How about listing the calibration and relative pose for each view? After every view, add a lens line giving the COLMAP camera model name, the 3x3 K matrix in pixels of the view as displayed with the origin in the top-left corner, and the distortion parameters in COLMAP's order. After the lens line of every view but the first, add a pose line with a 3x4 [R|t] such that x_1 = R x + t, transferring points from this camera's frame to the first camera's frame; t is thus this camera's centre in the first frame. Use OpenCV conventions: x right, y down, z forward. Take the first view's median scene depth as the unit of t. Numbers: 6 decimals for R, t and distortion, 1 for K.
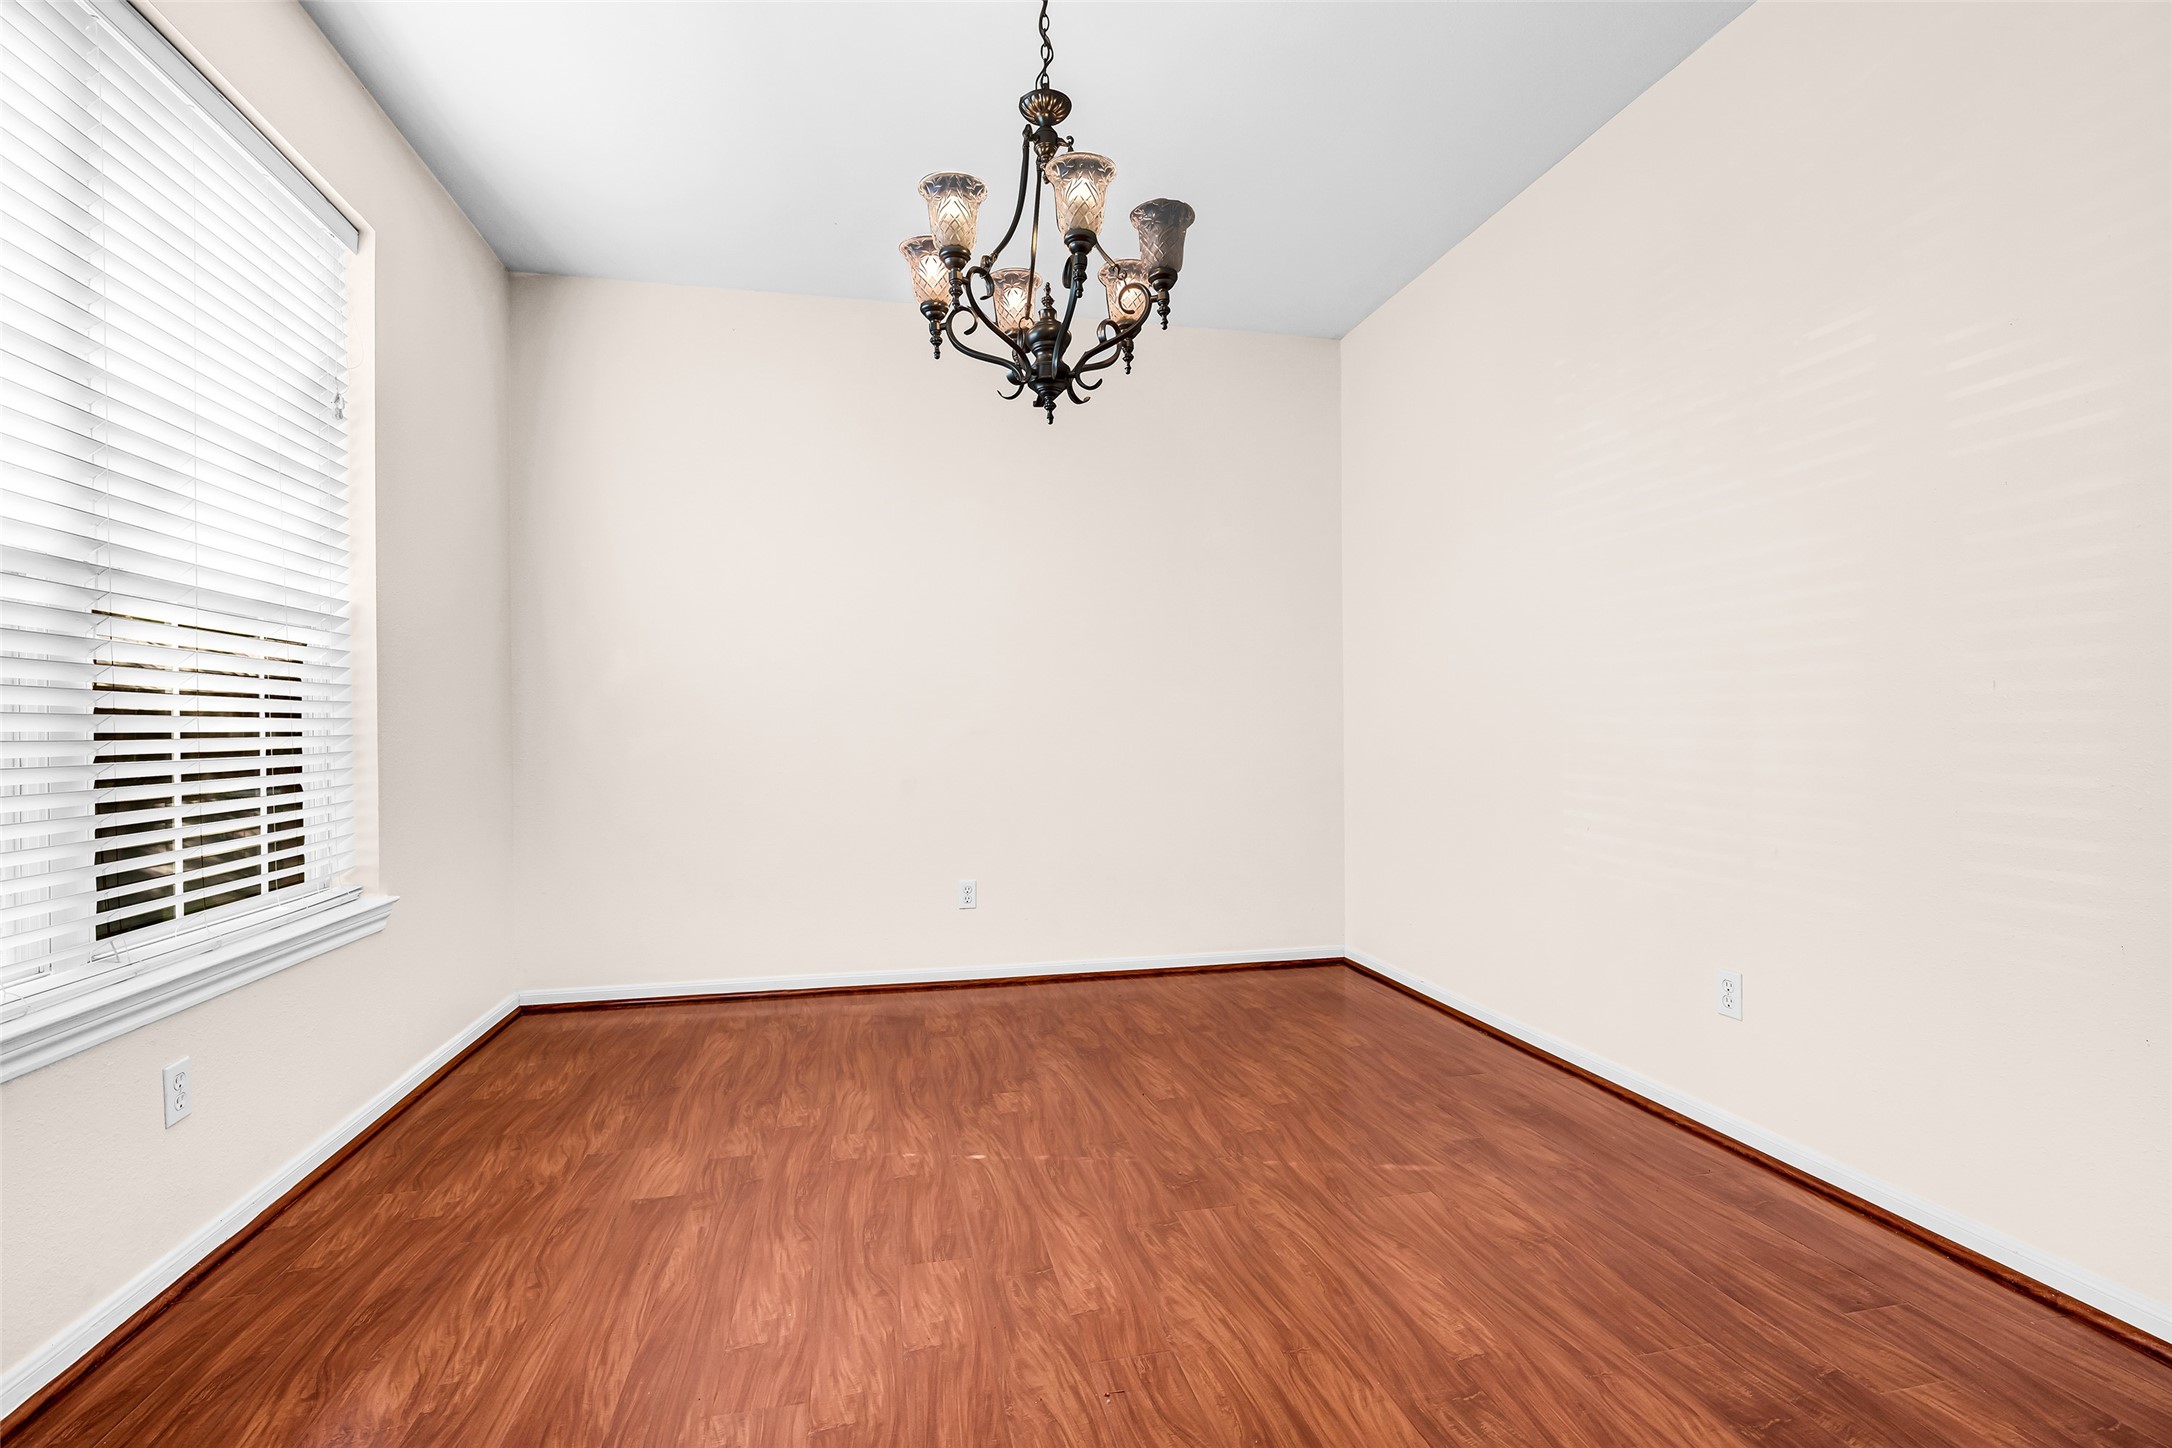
lens RADIAL K [[994.9, 0, 1080.7], [0, 994.9, 753.0], [0, 0, 1]] dist [-0.012870, 0.000892]
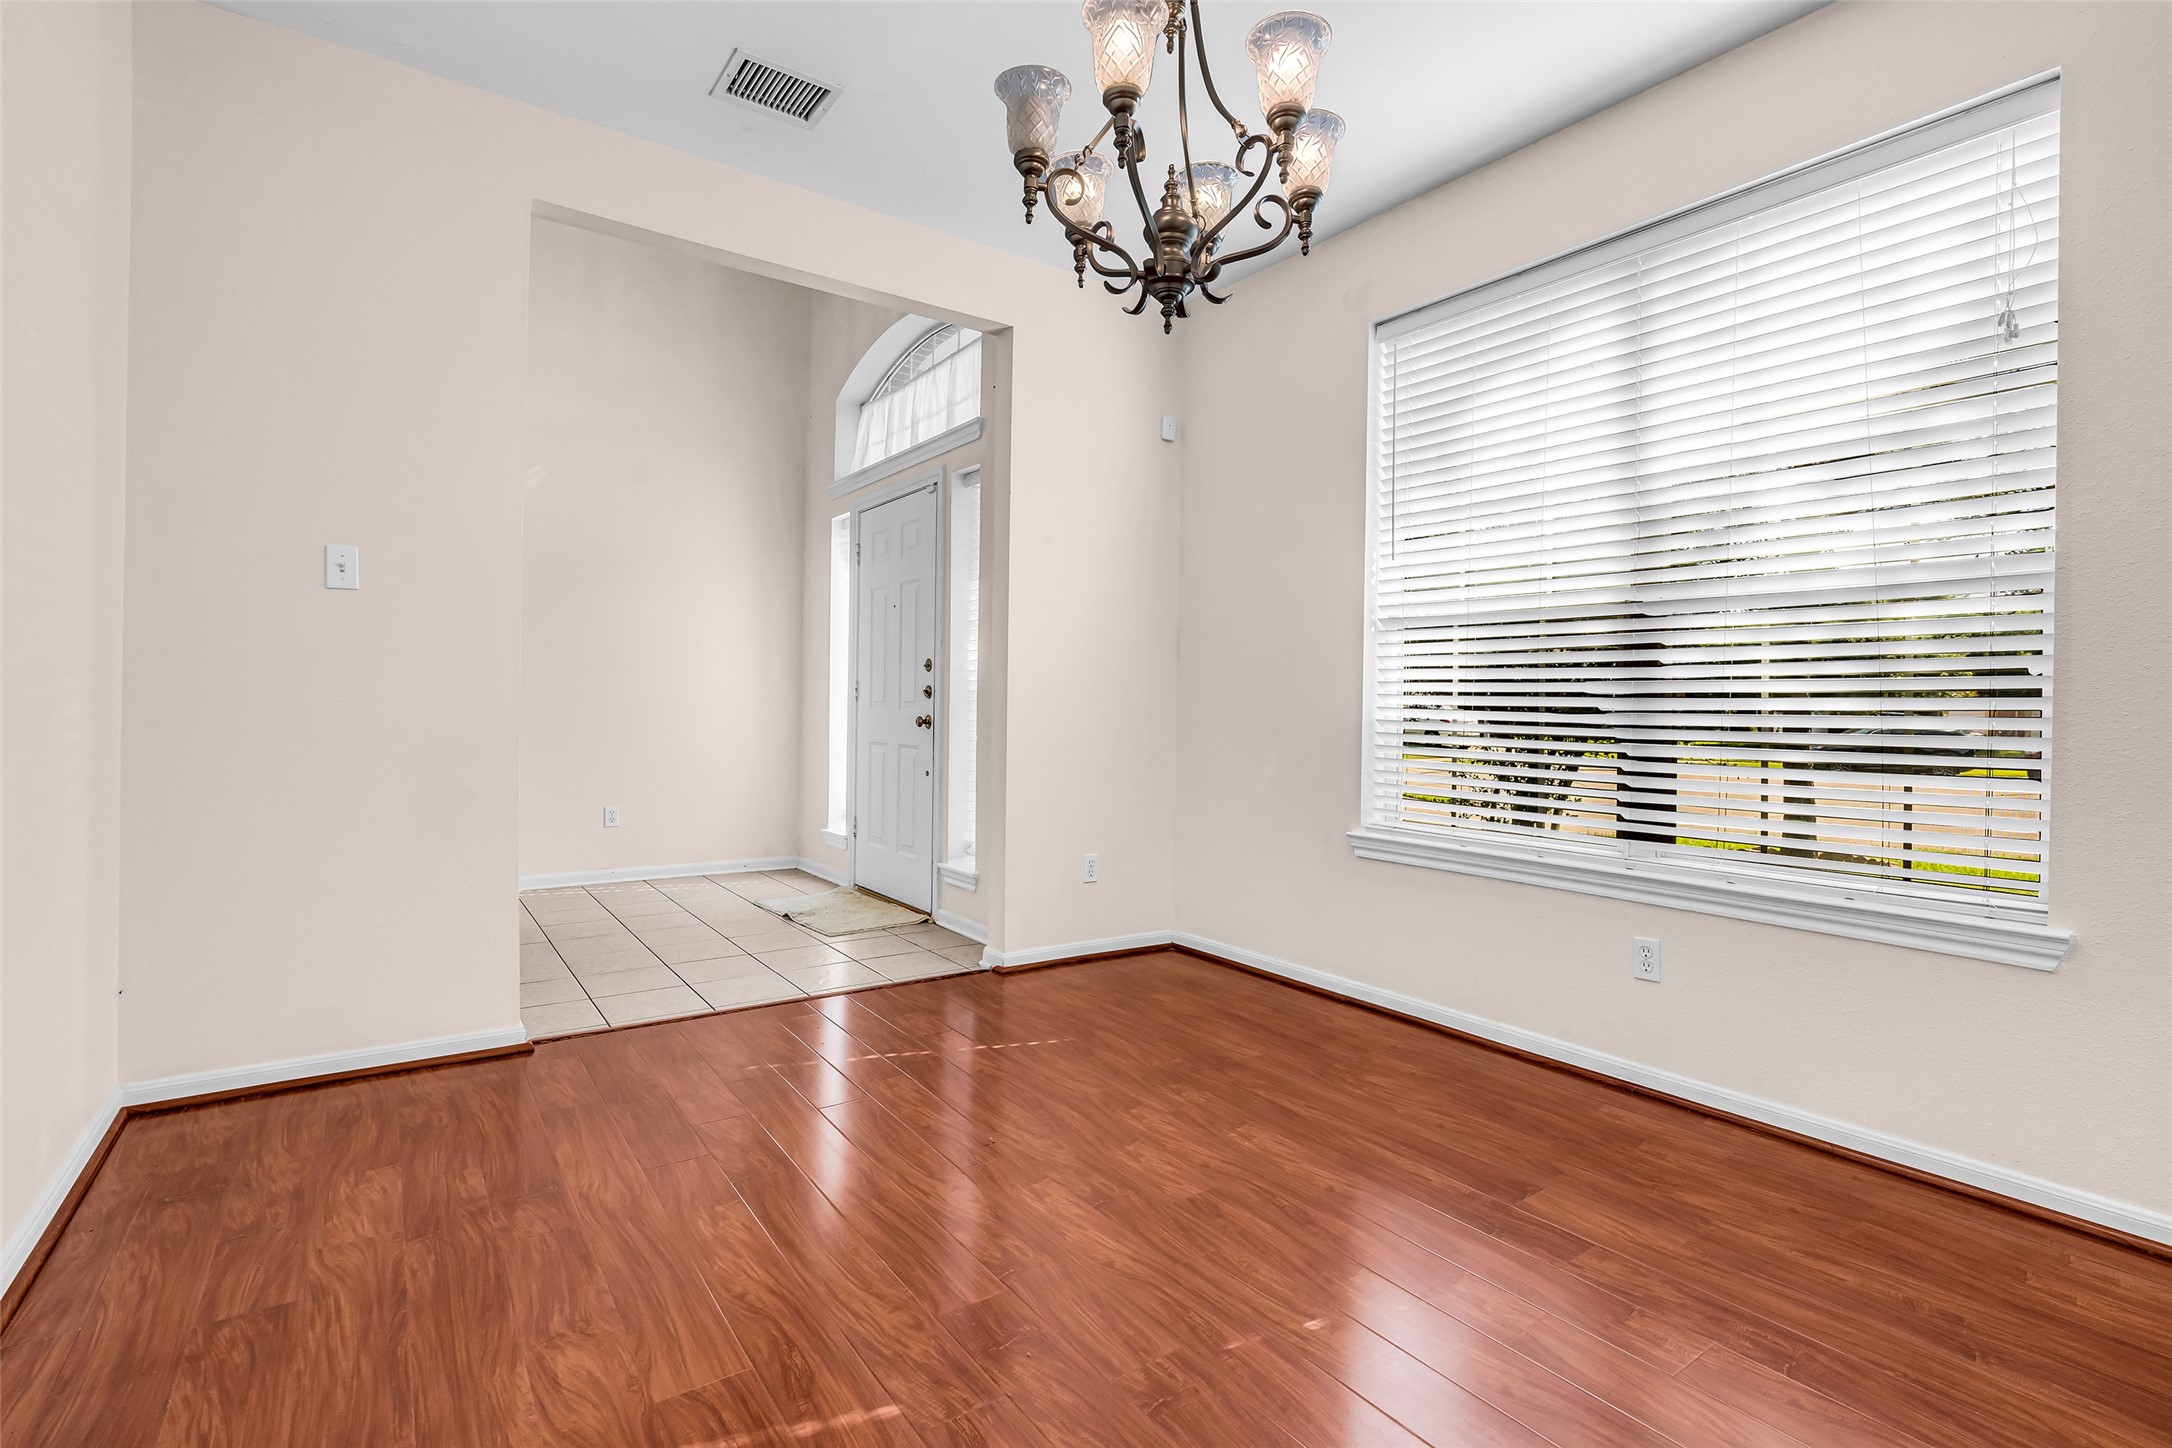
lens RADIAL K [[994.9, 0, 1080.7], [0, 994.9, 753.0], [0, 0, 1]] dist [-0.012870, 0.000892]
pose [[-0.920677, 0.013137, -0.390103, 0.382326], [-0.017014, 0.997133, 0.073734, -0.047288], [0.389953, 0.074523, -0.917814, 1.876868]]
